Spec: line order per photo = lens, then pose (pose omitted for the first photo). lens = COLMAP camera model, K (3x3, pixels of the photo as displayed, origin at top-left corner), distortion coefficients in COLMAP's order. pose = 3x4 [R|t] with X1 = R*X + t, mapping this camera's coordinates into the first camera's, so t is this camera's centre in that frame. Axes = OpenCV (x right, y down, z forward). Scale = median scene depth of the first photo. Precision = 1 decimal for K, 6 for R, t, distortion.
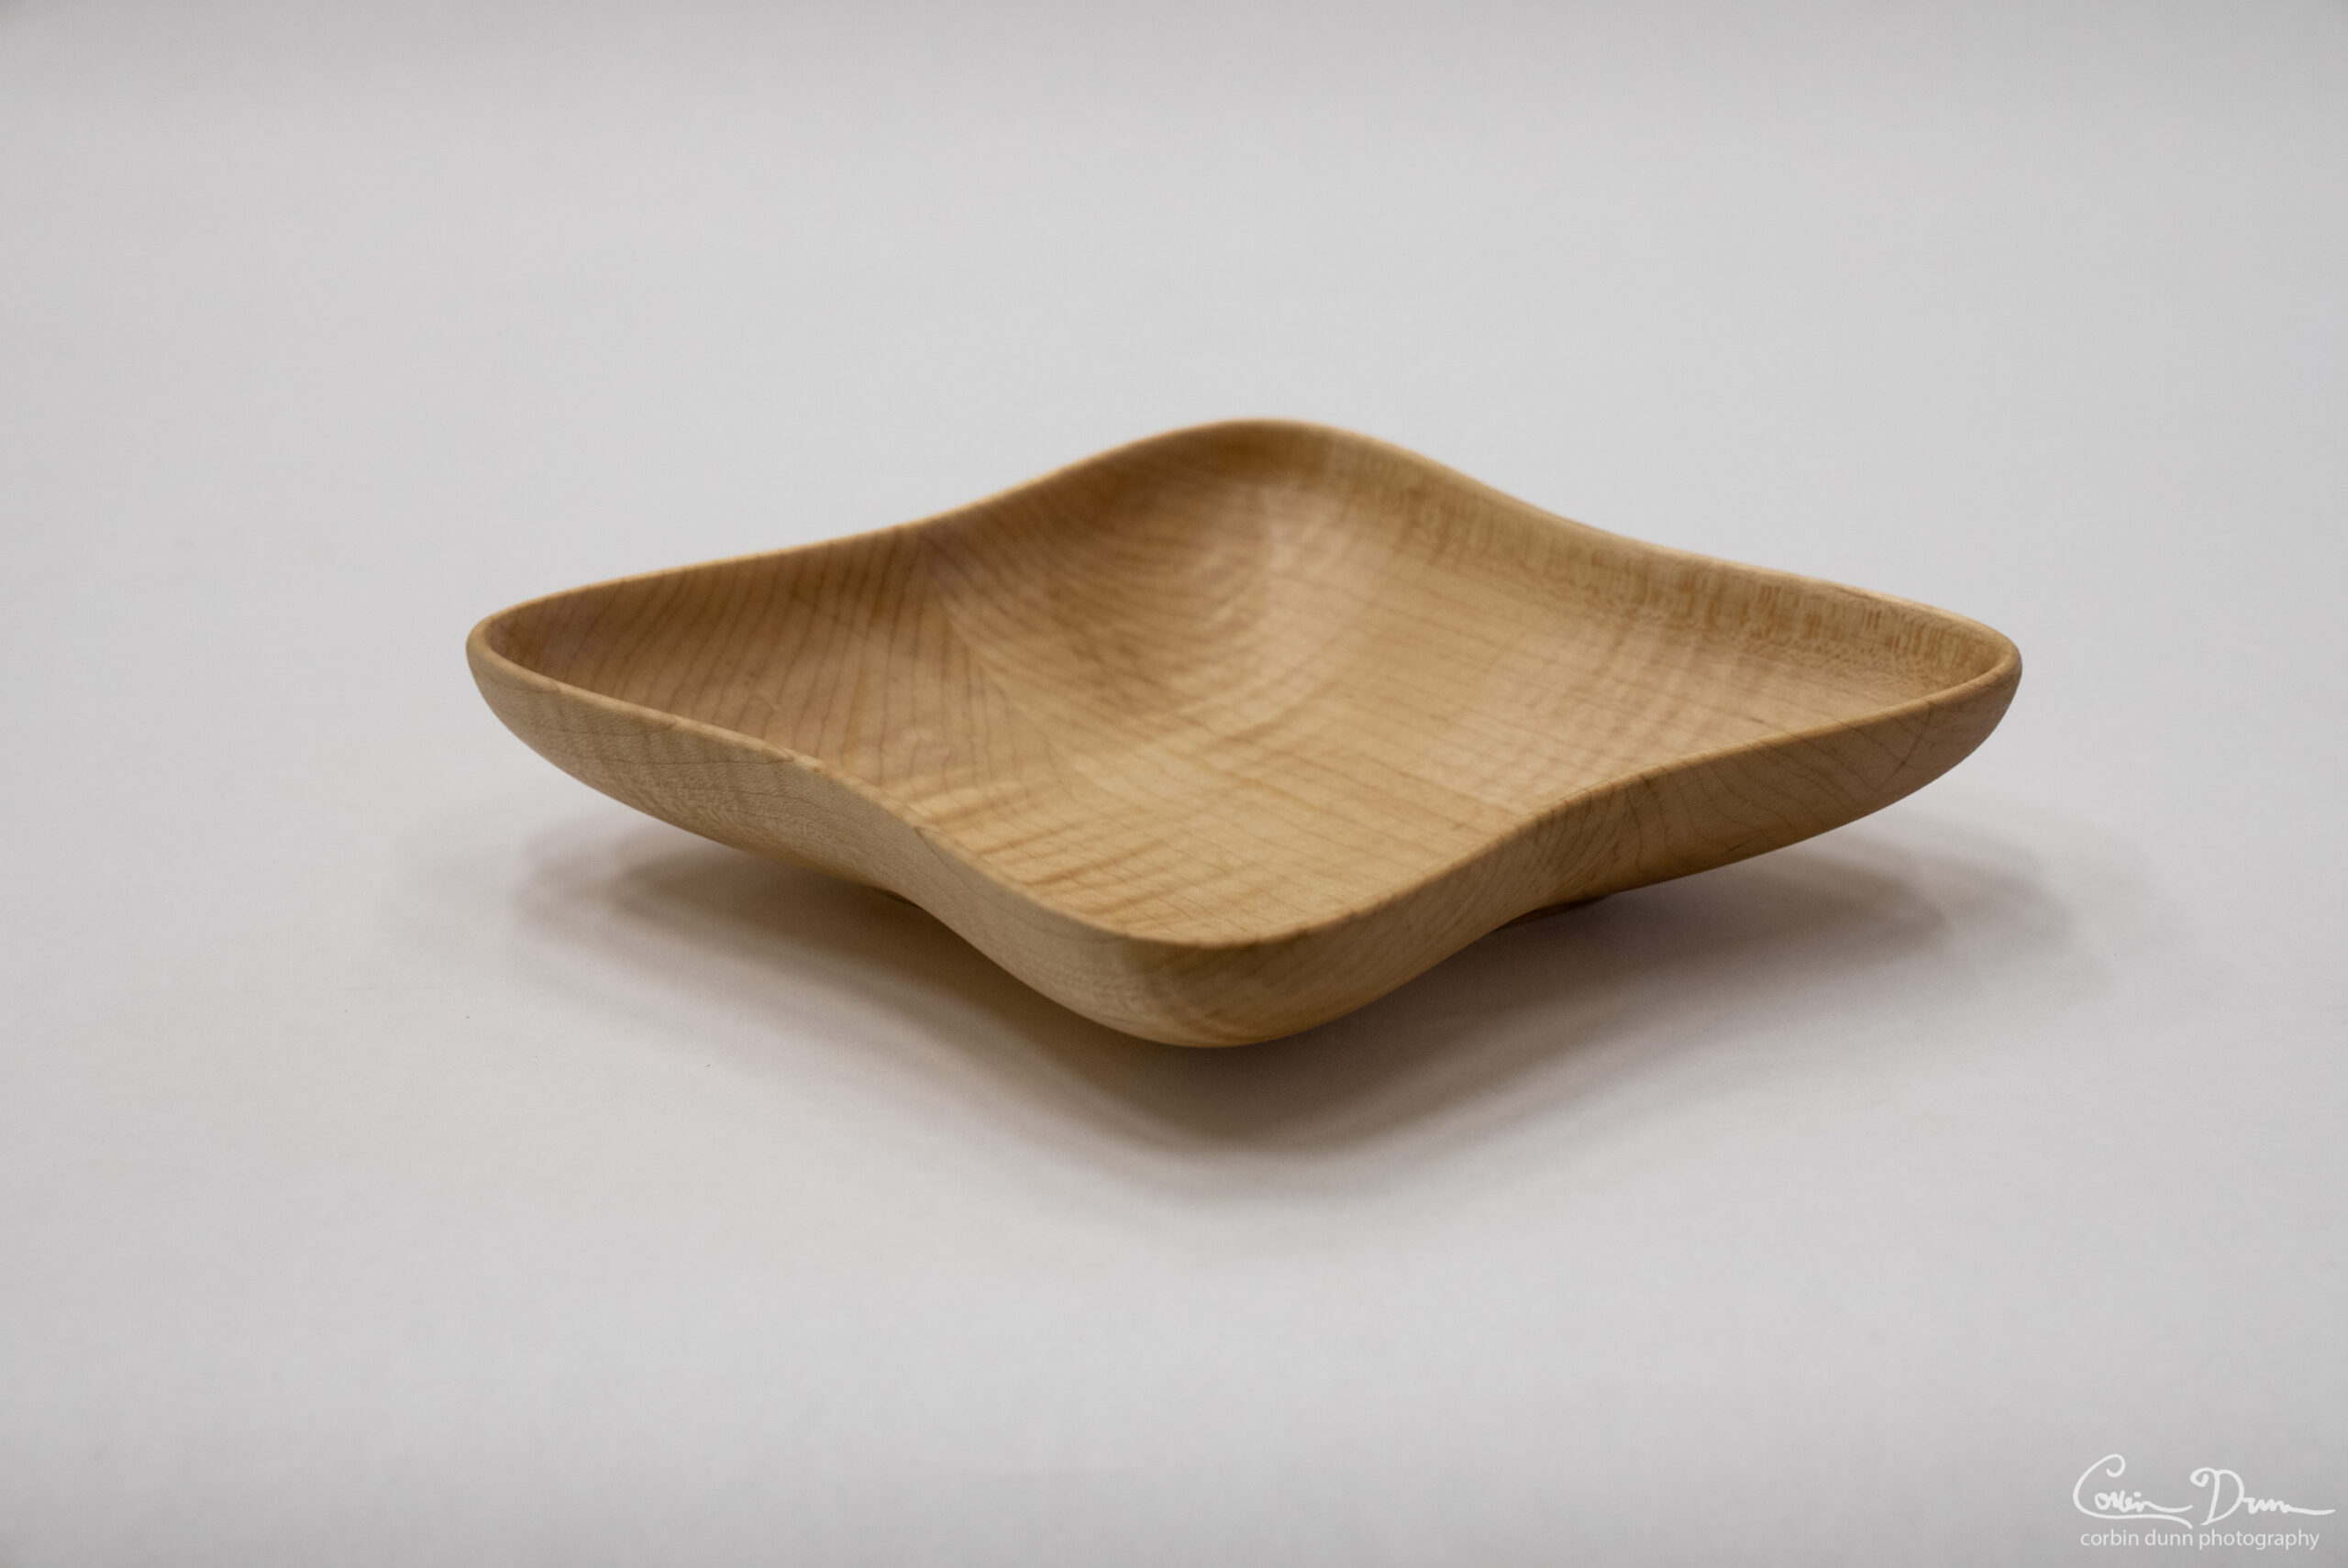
lens RADIAL K [[4561.1, 0, 1174.0], [0, 4561.1, 784.0], [0, 0, 1]] dist [0.284754, -0.032289]
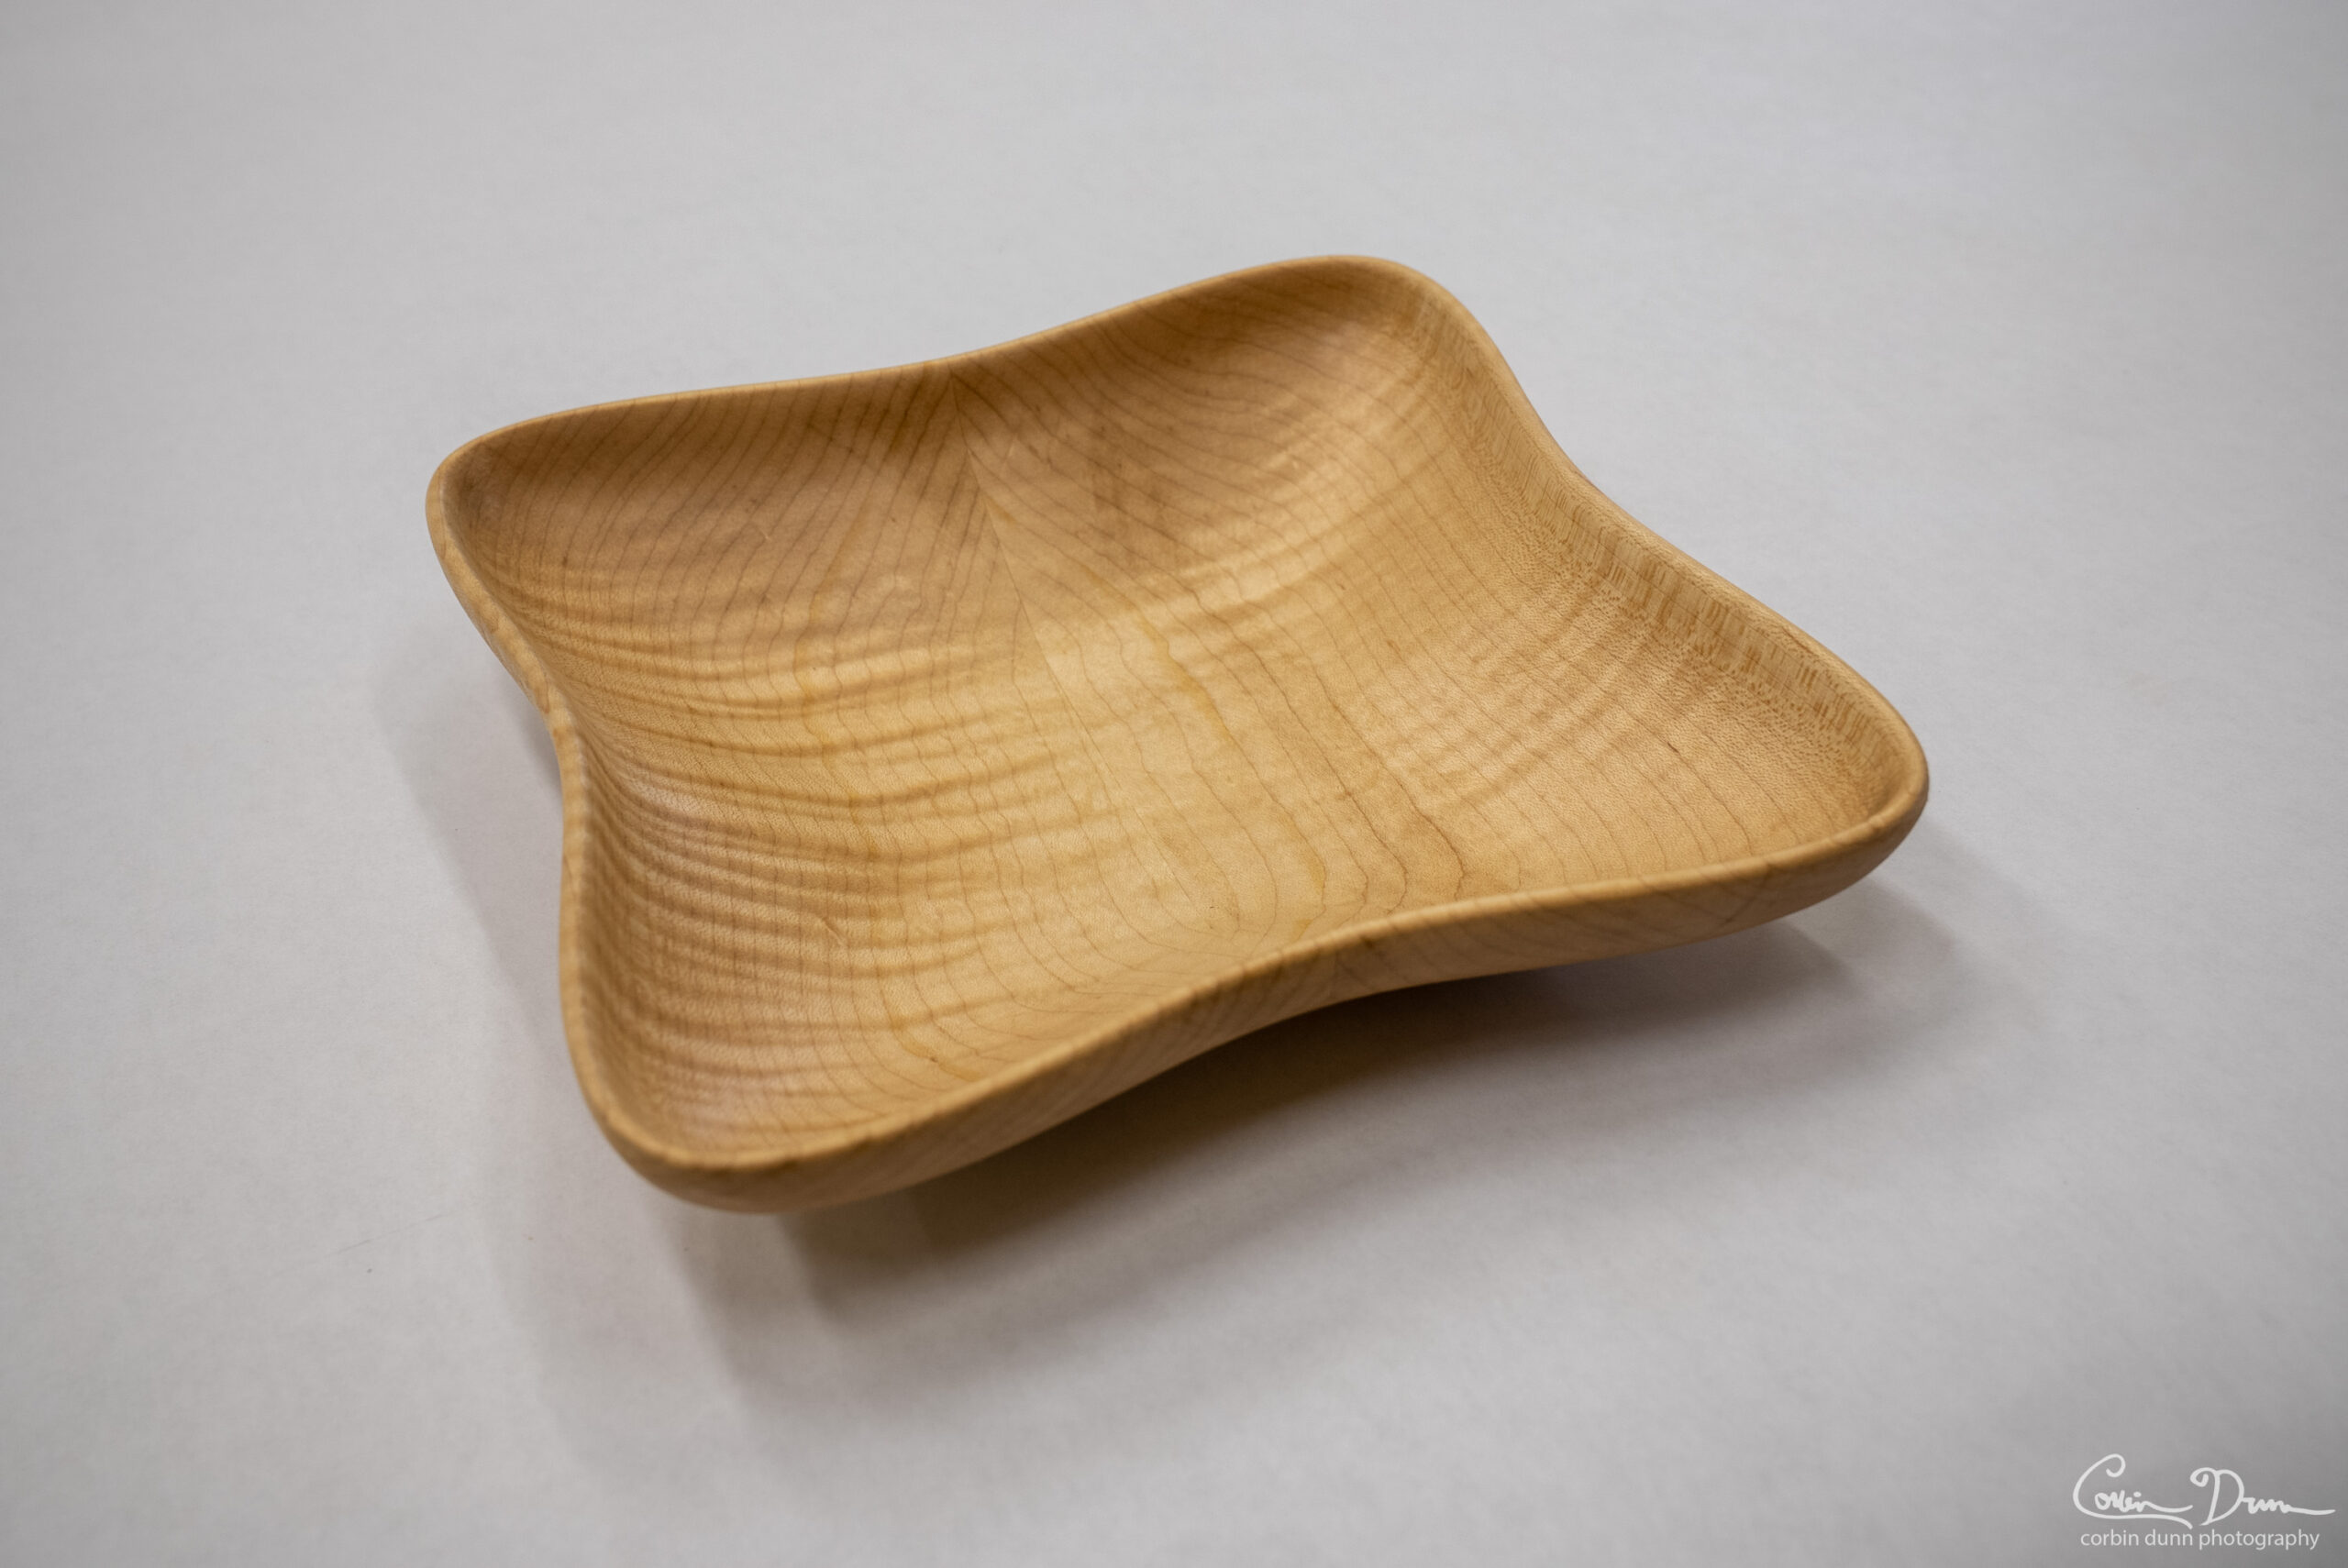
lens RADIAL K [[2328.2, 0, 1174.0], [0, 2328.2, 784.0], [0, 0, 1]] dist [-0.035399, 0.003978]
pose [[0.937082, 0.201756, -0.284906, 0.163938], [-0.103814, 0.940219, 0.324362, -0.145803], [0.333316, -0.274376, 0.902008, 0.523865]]
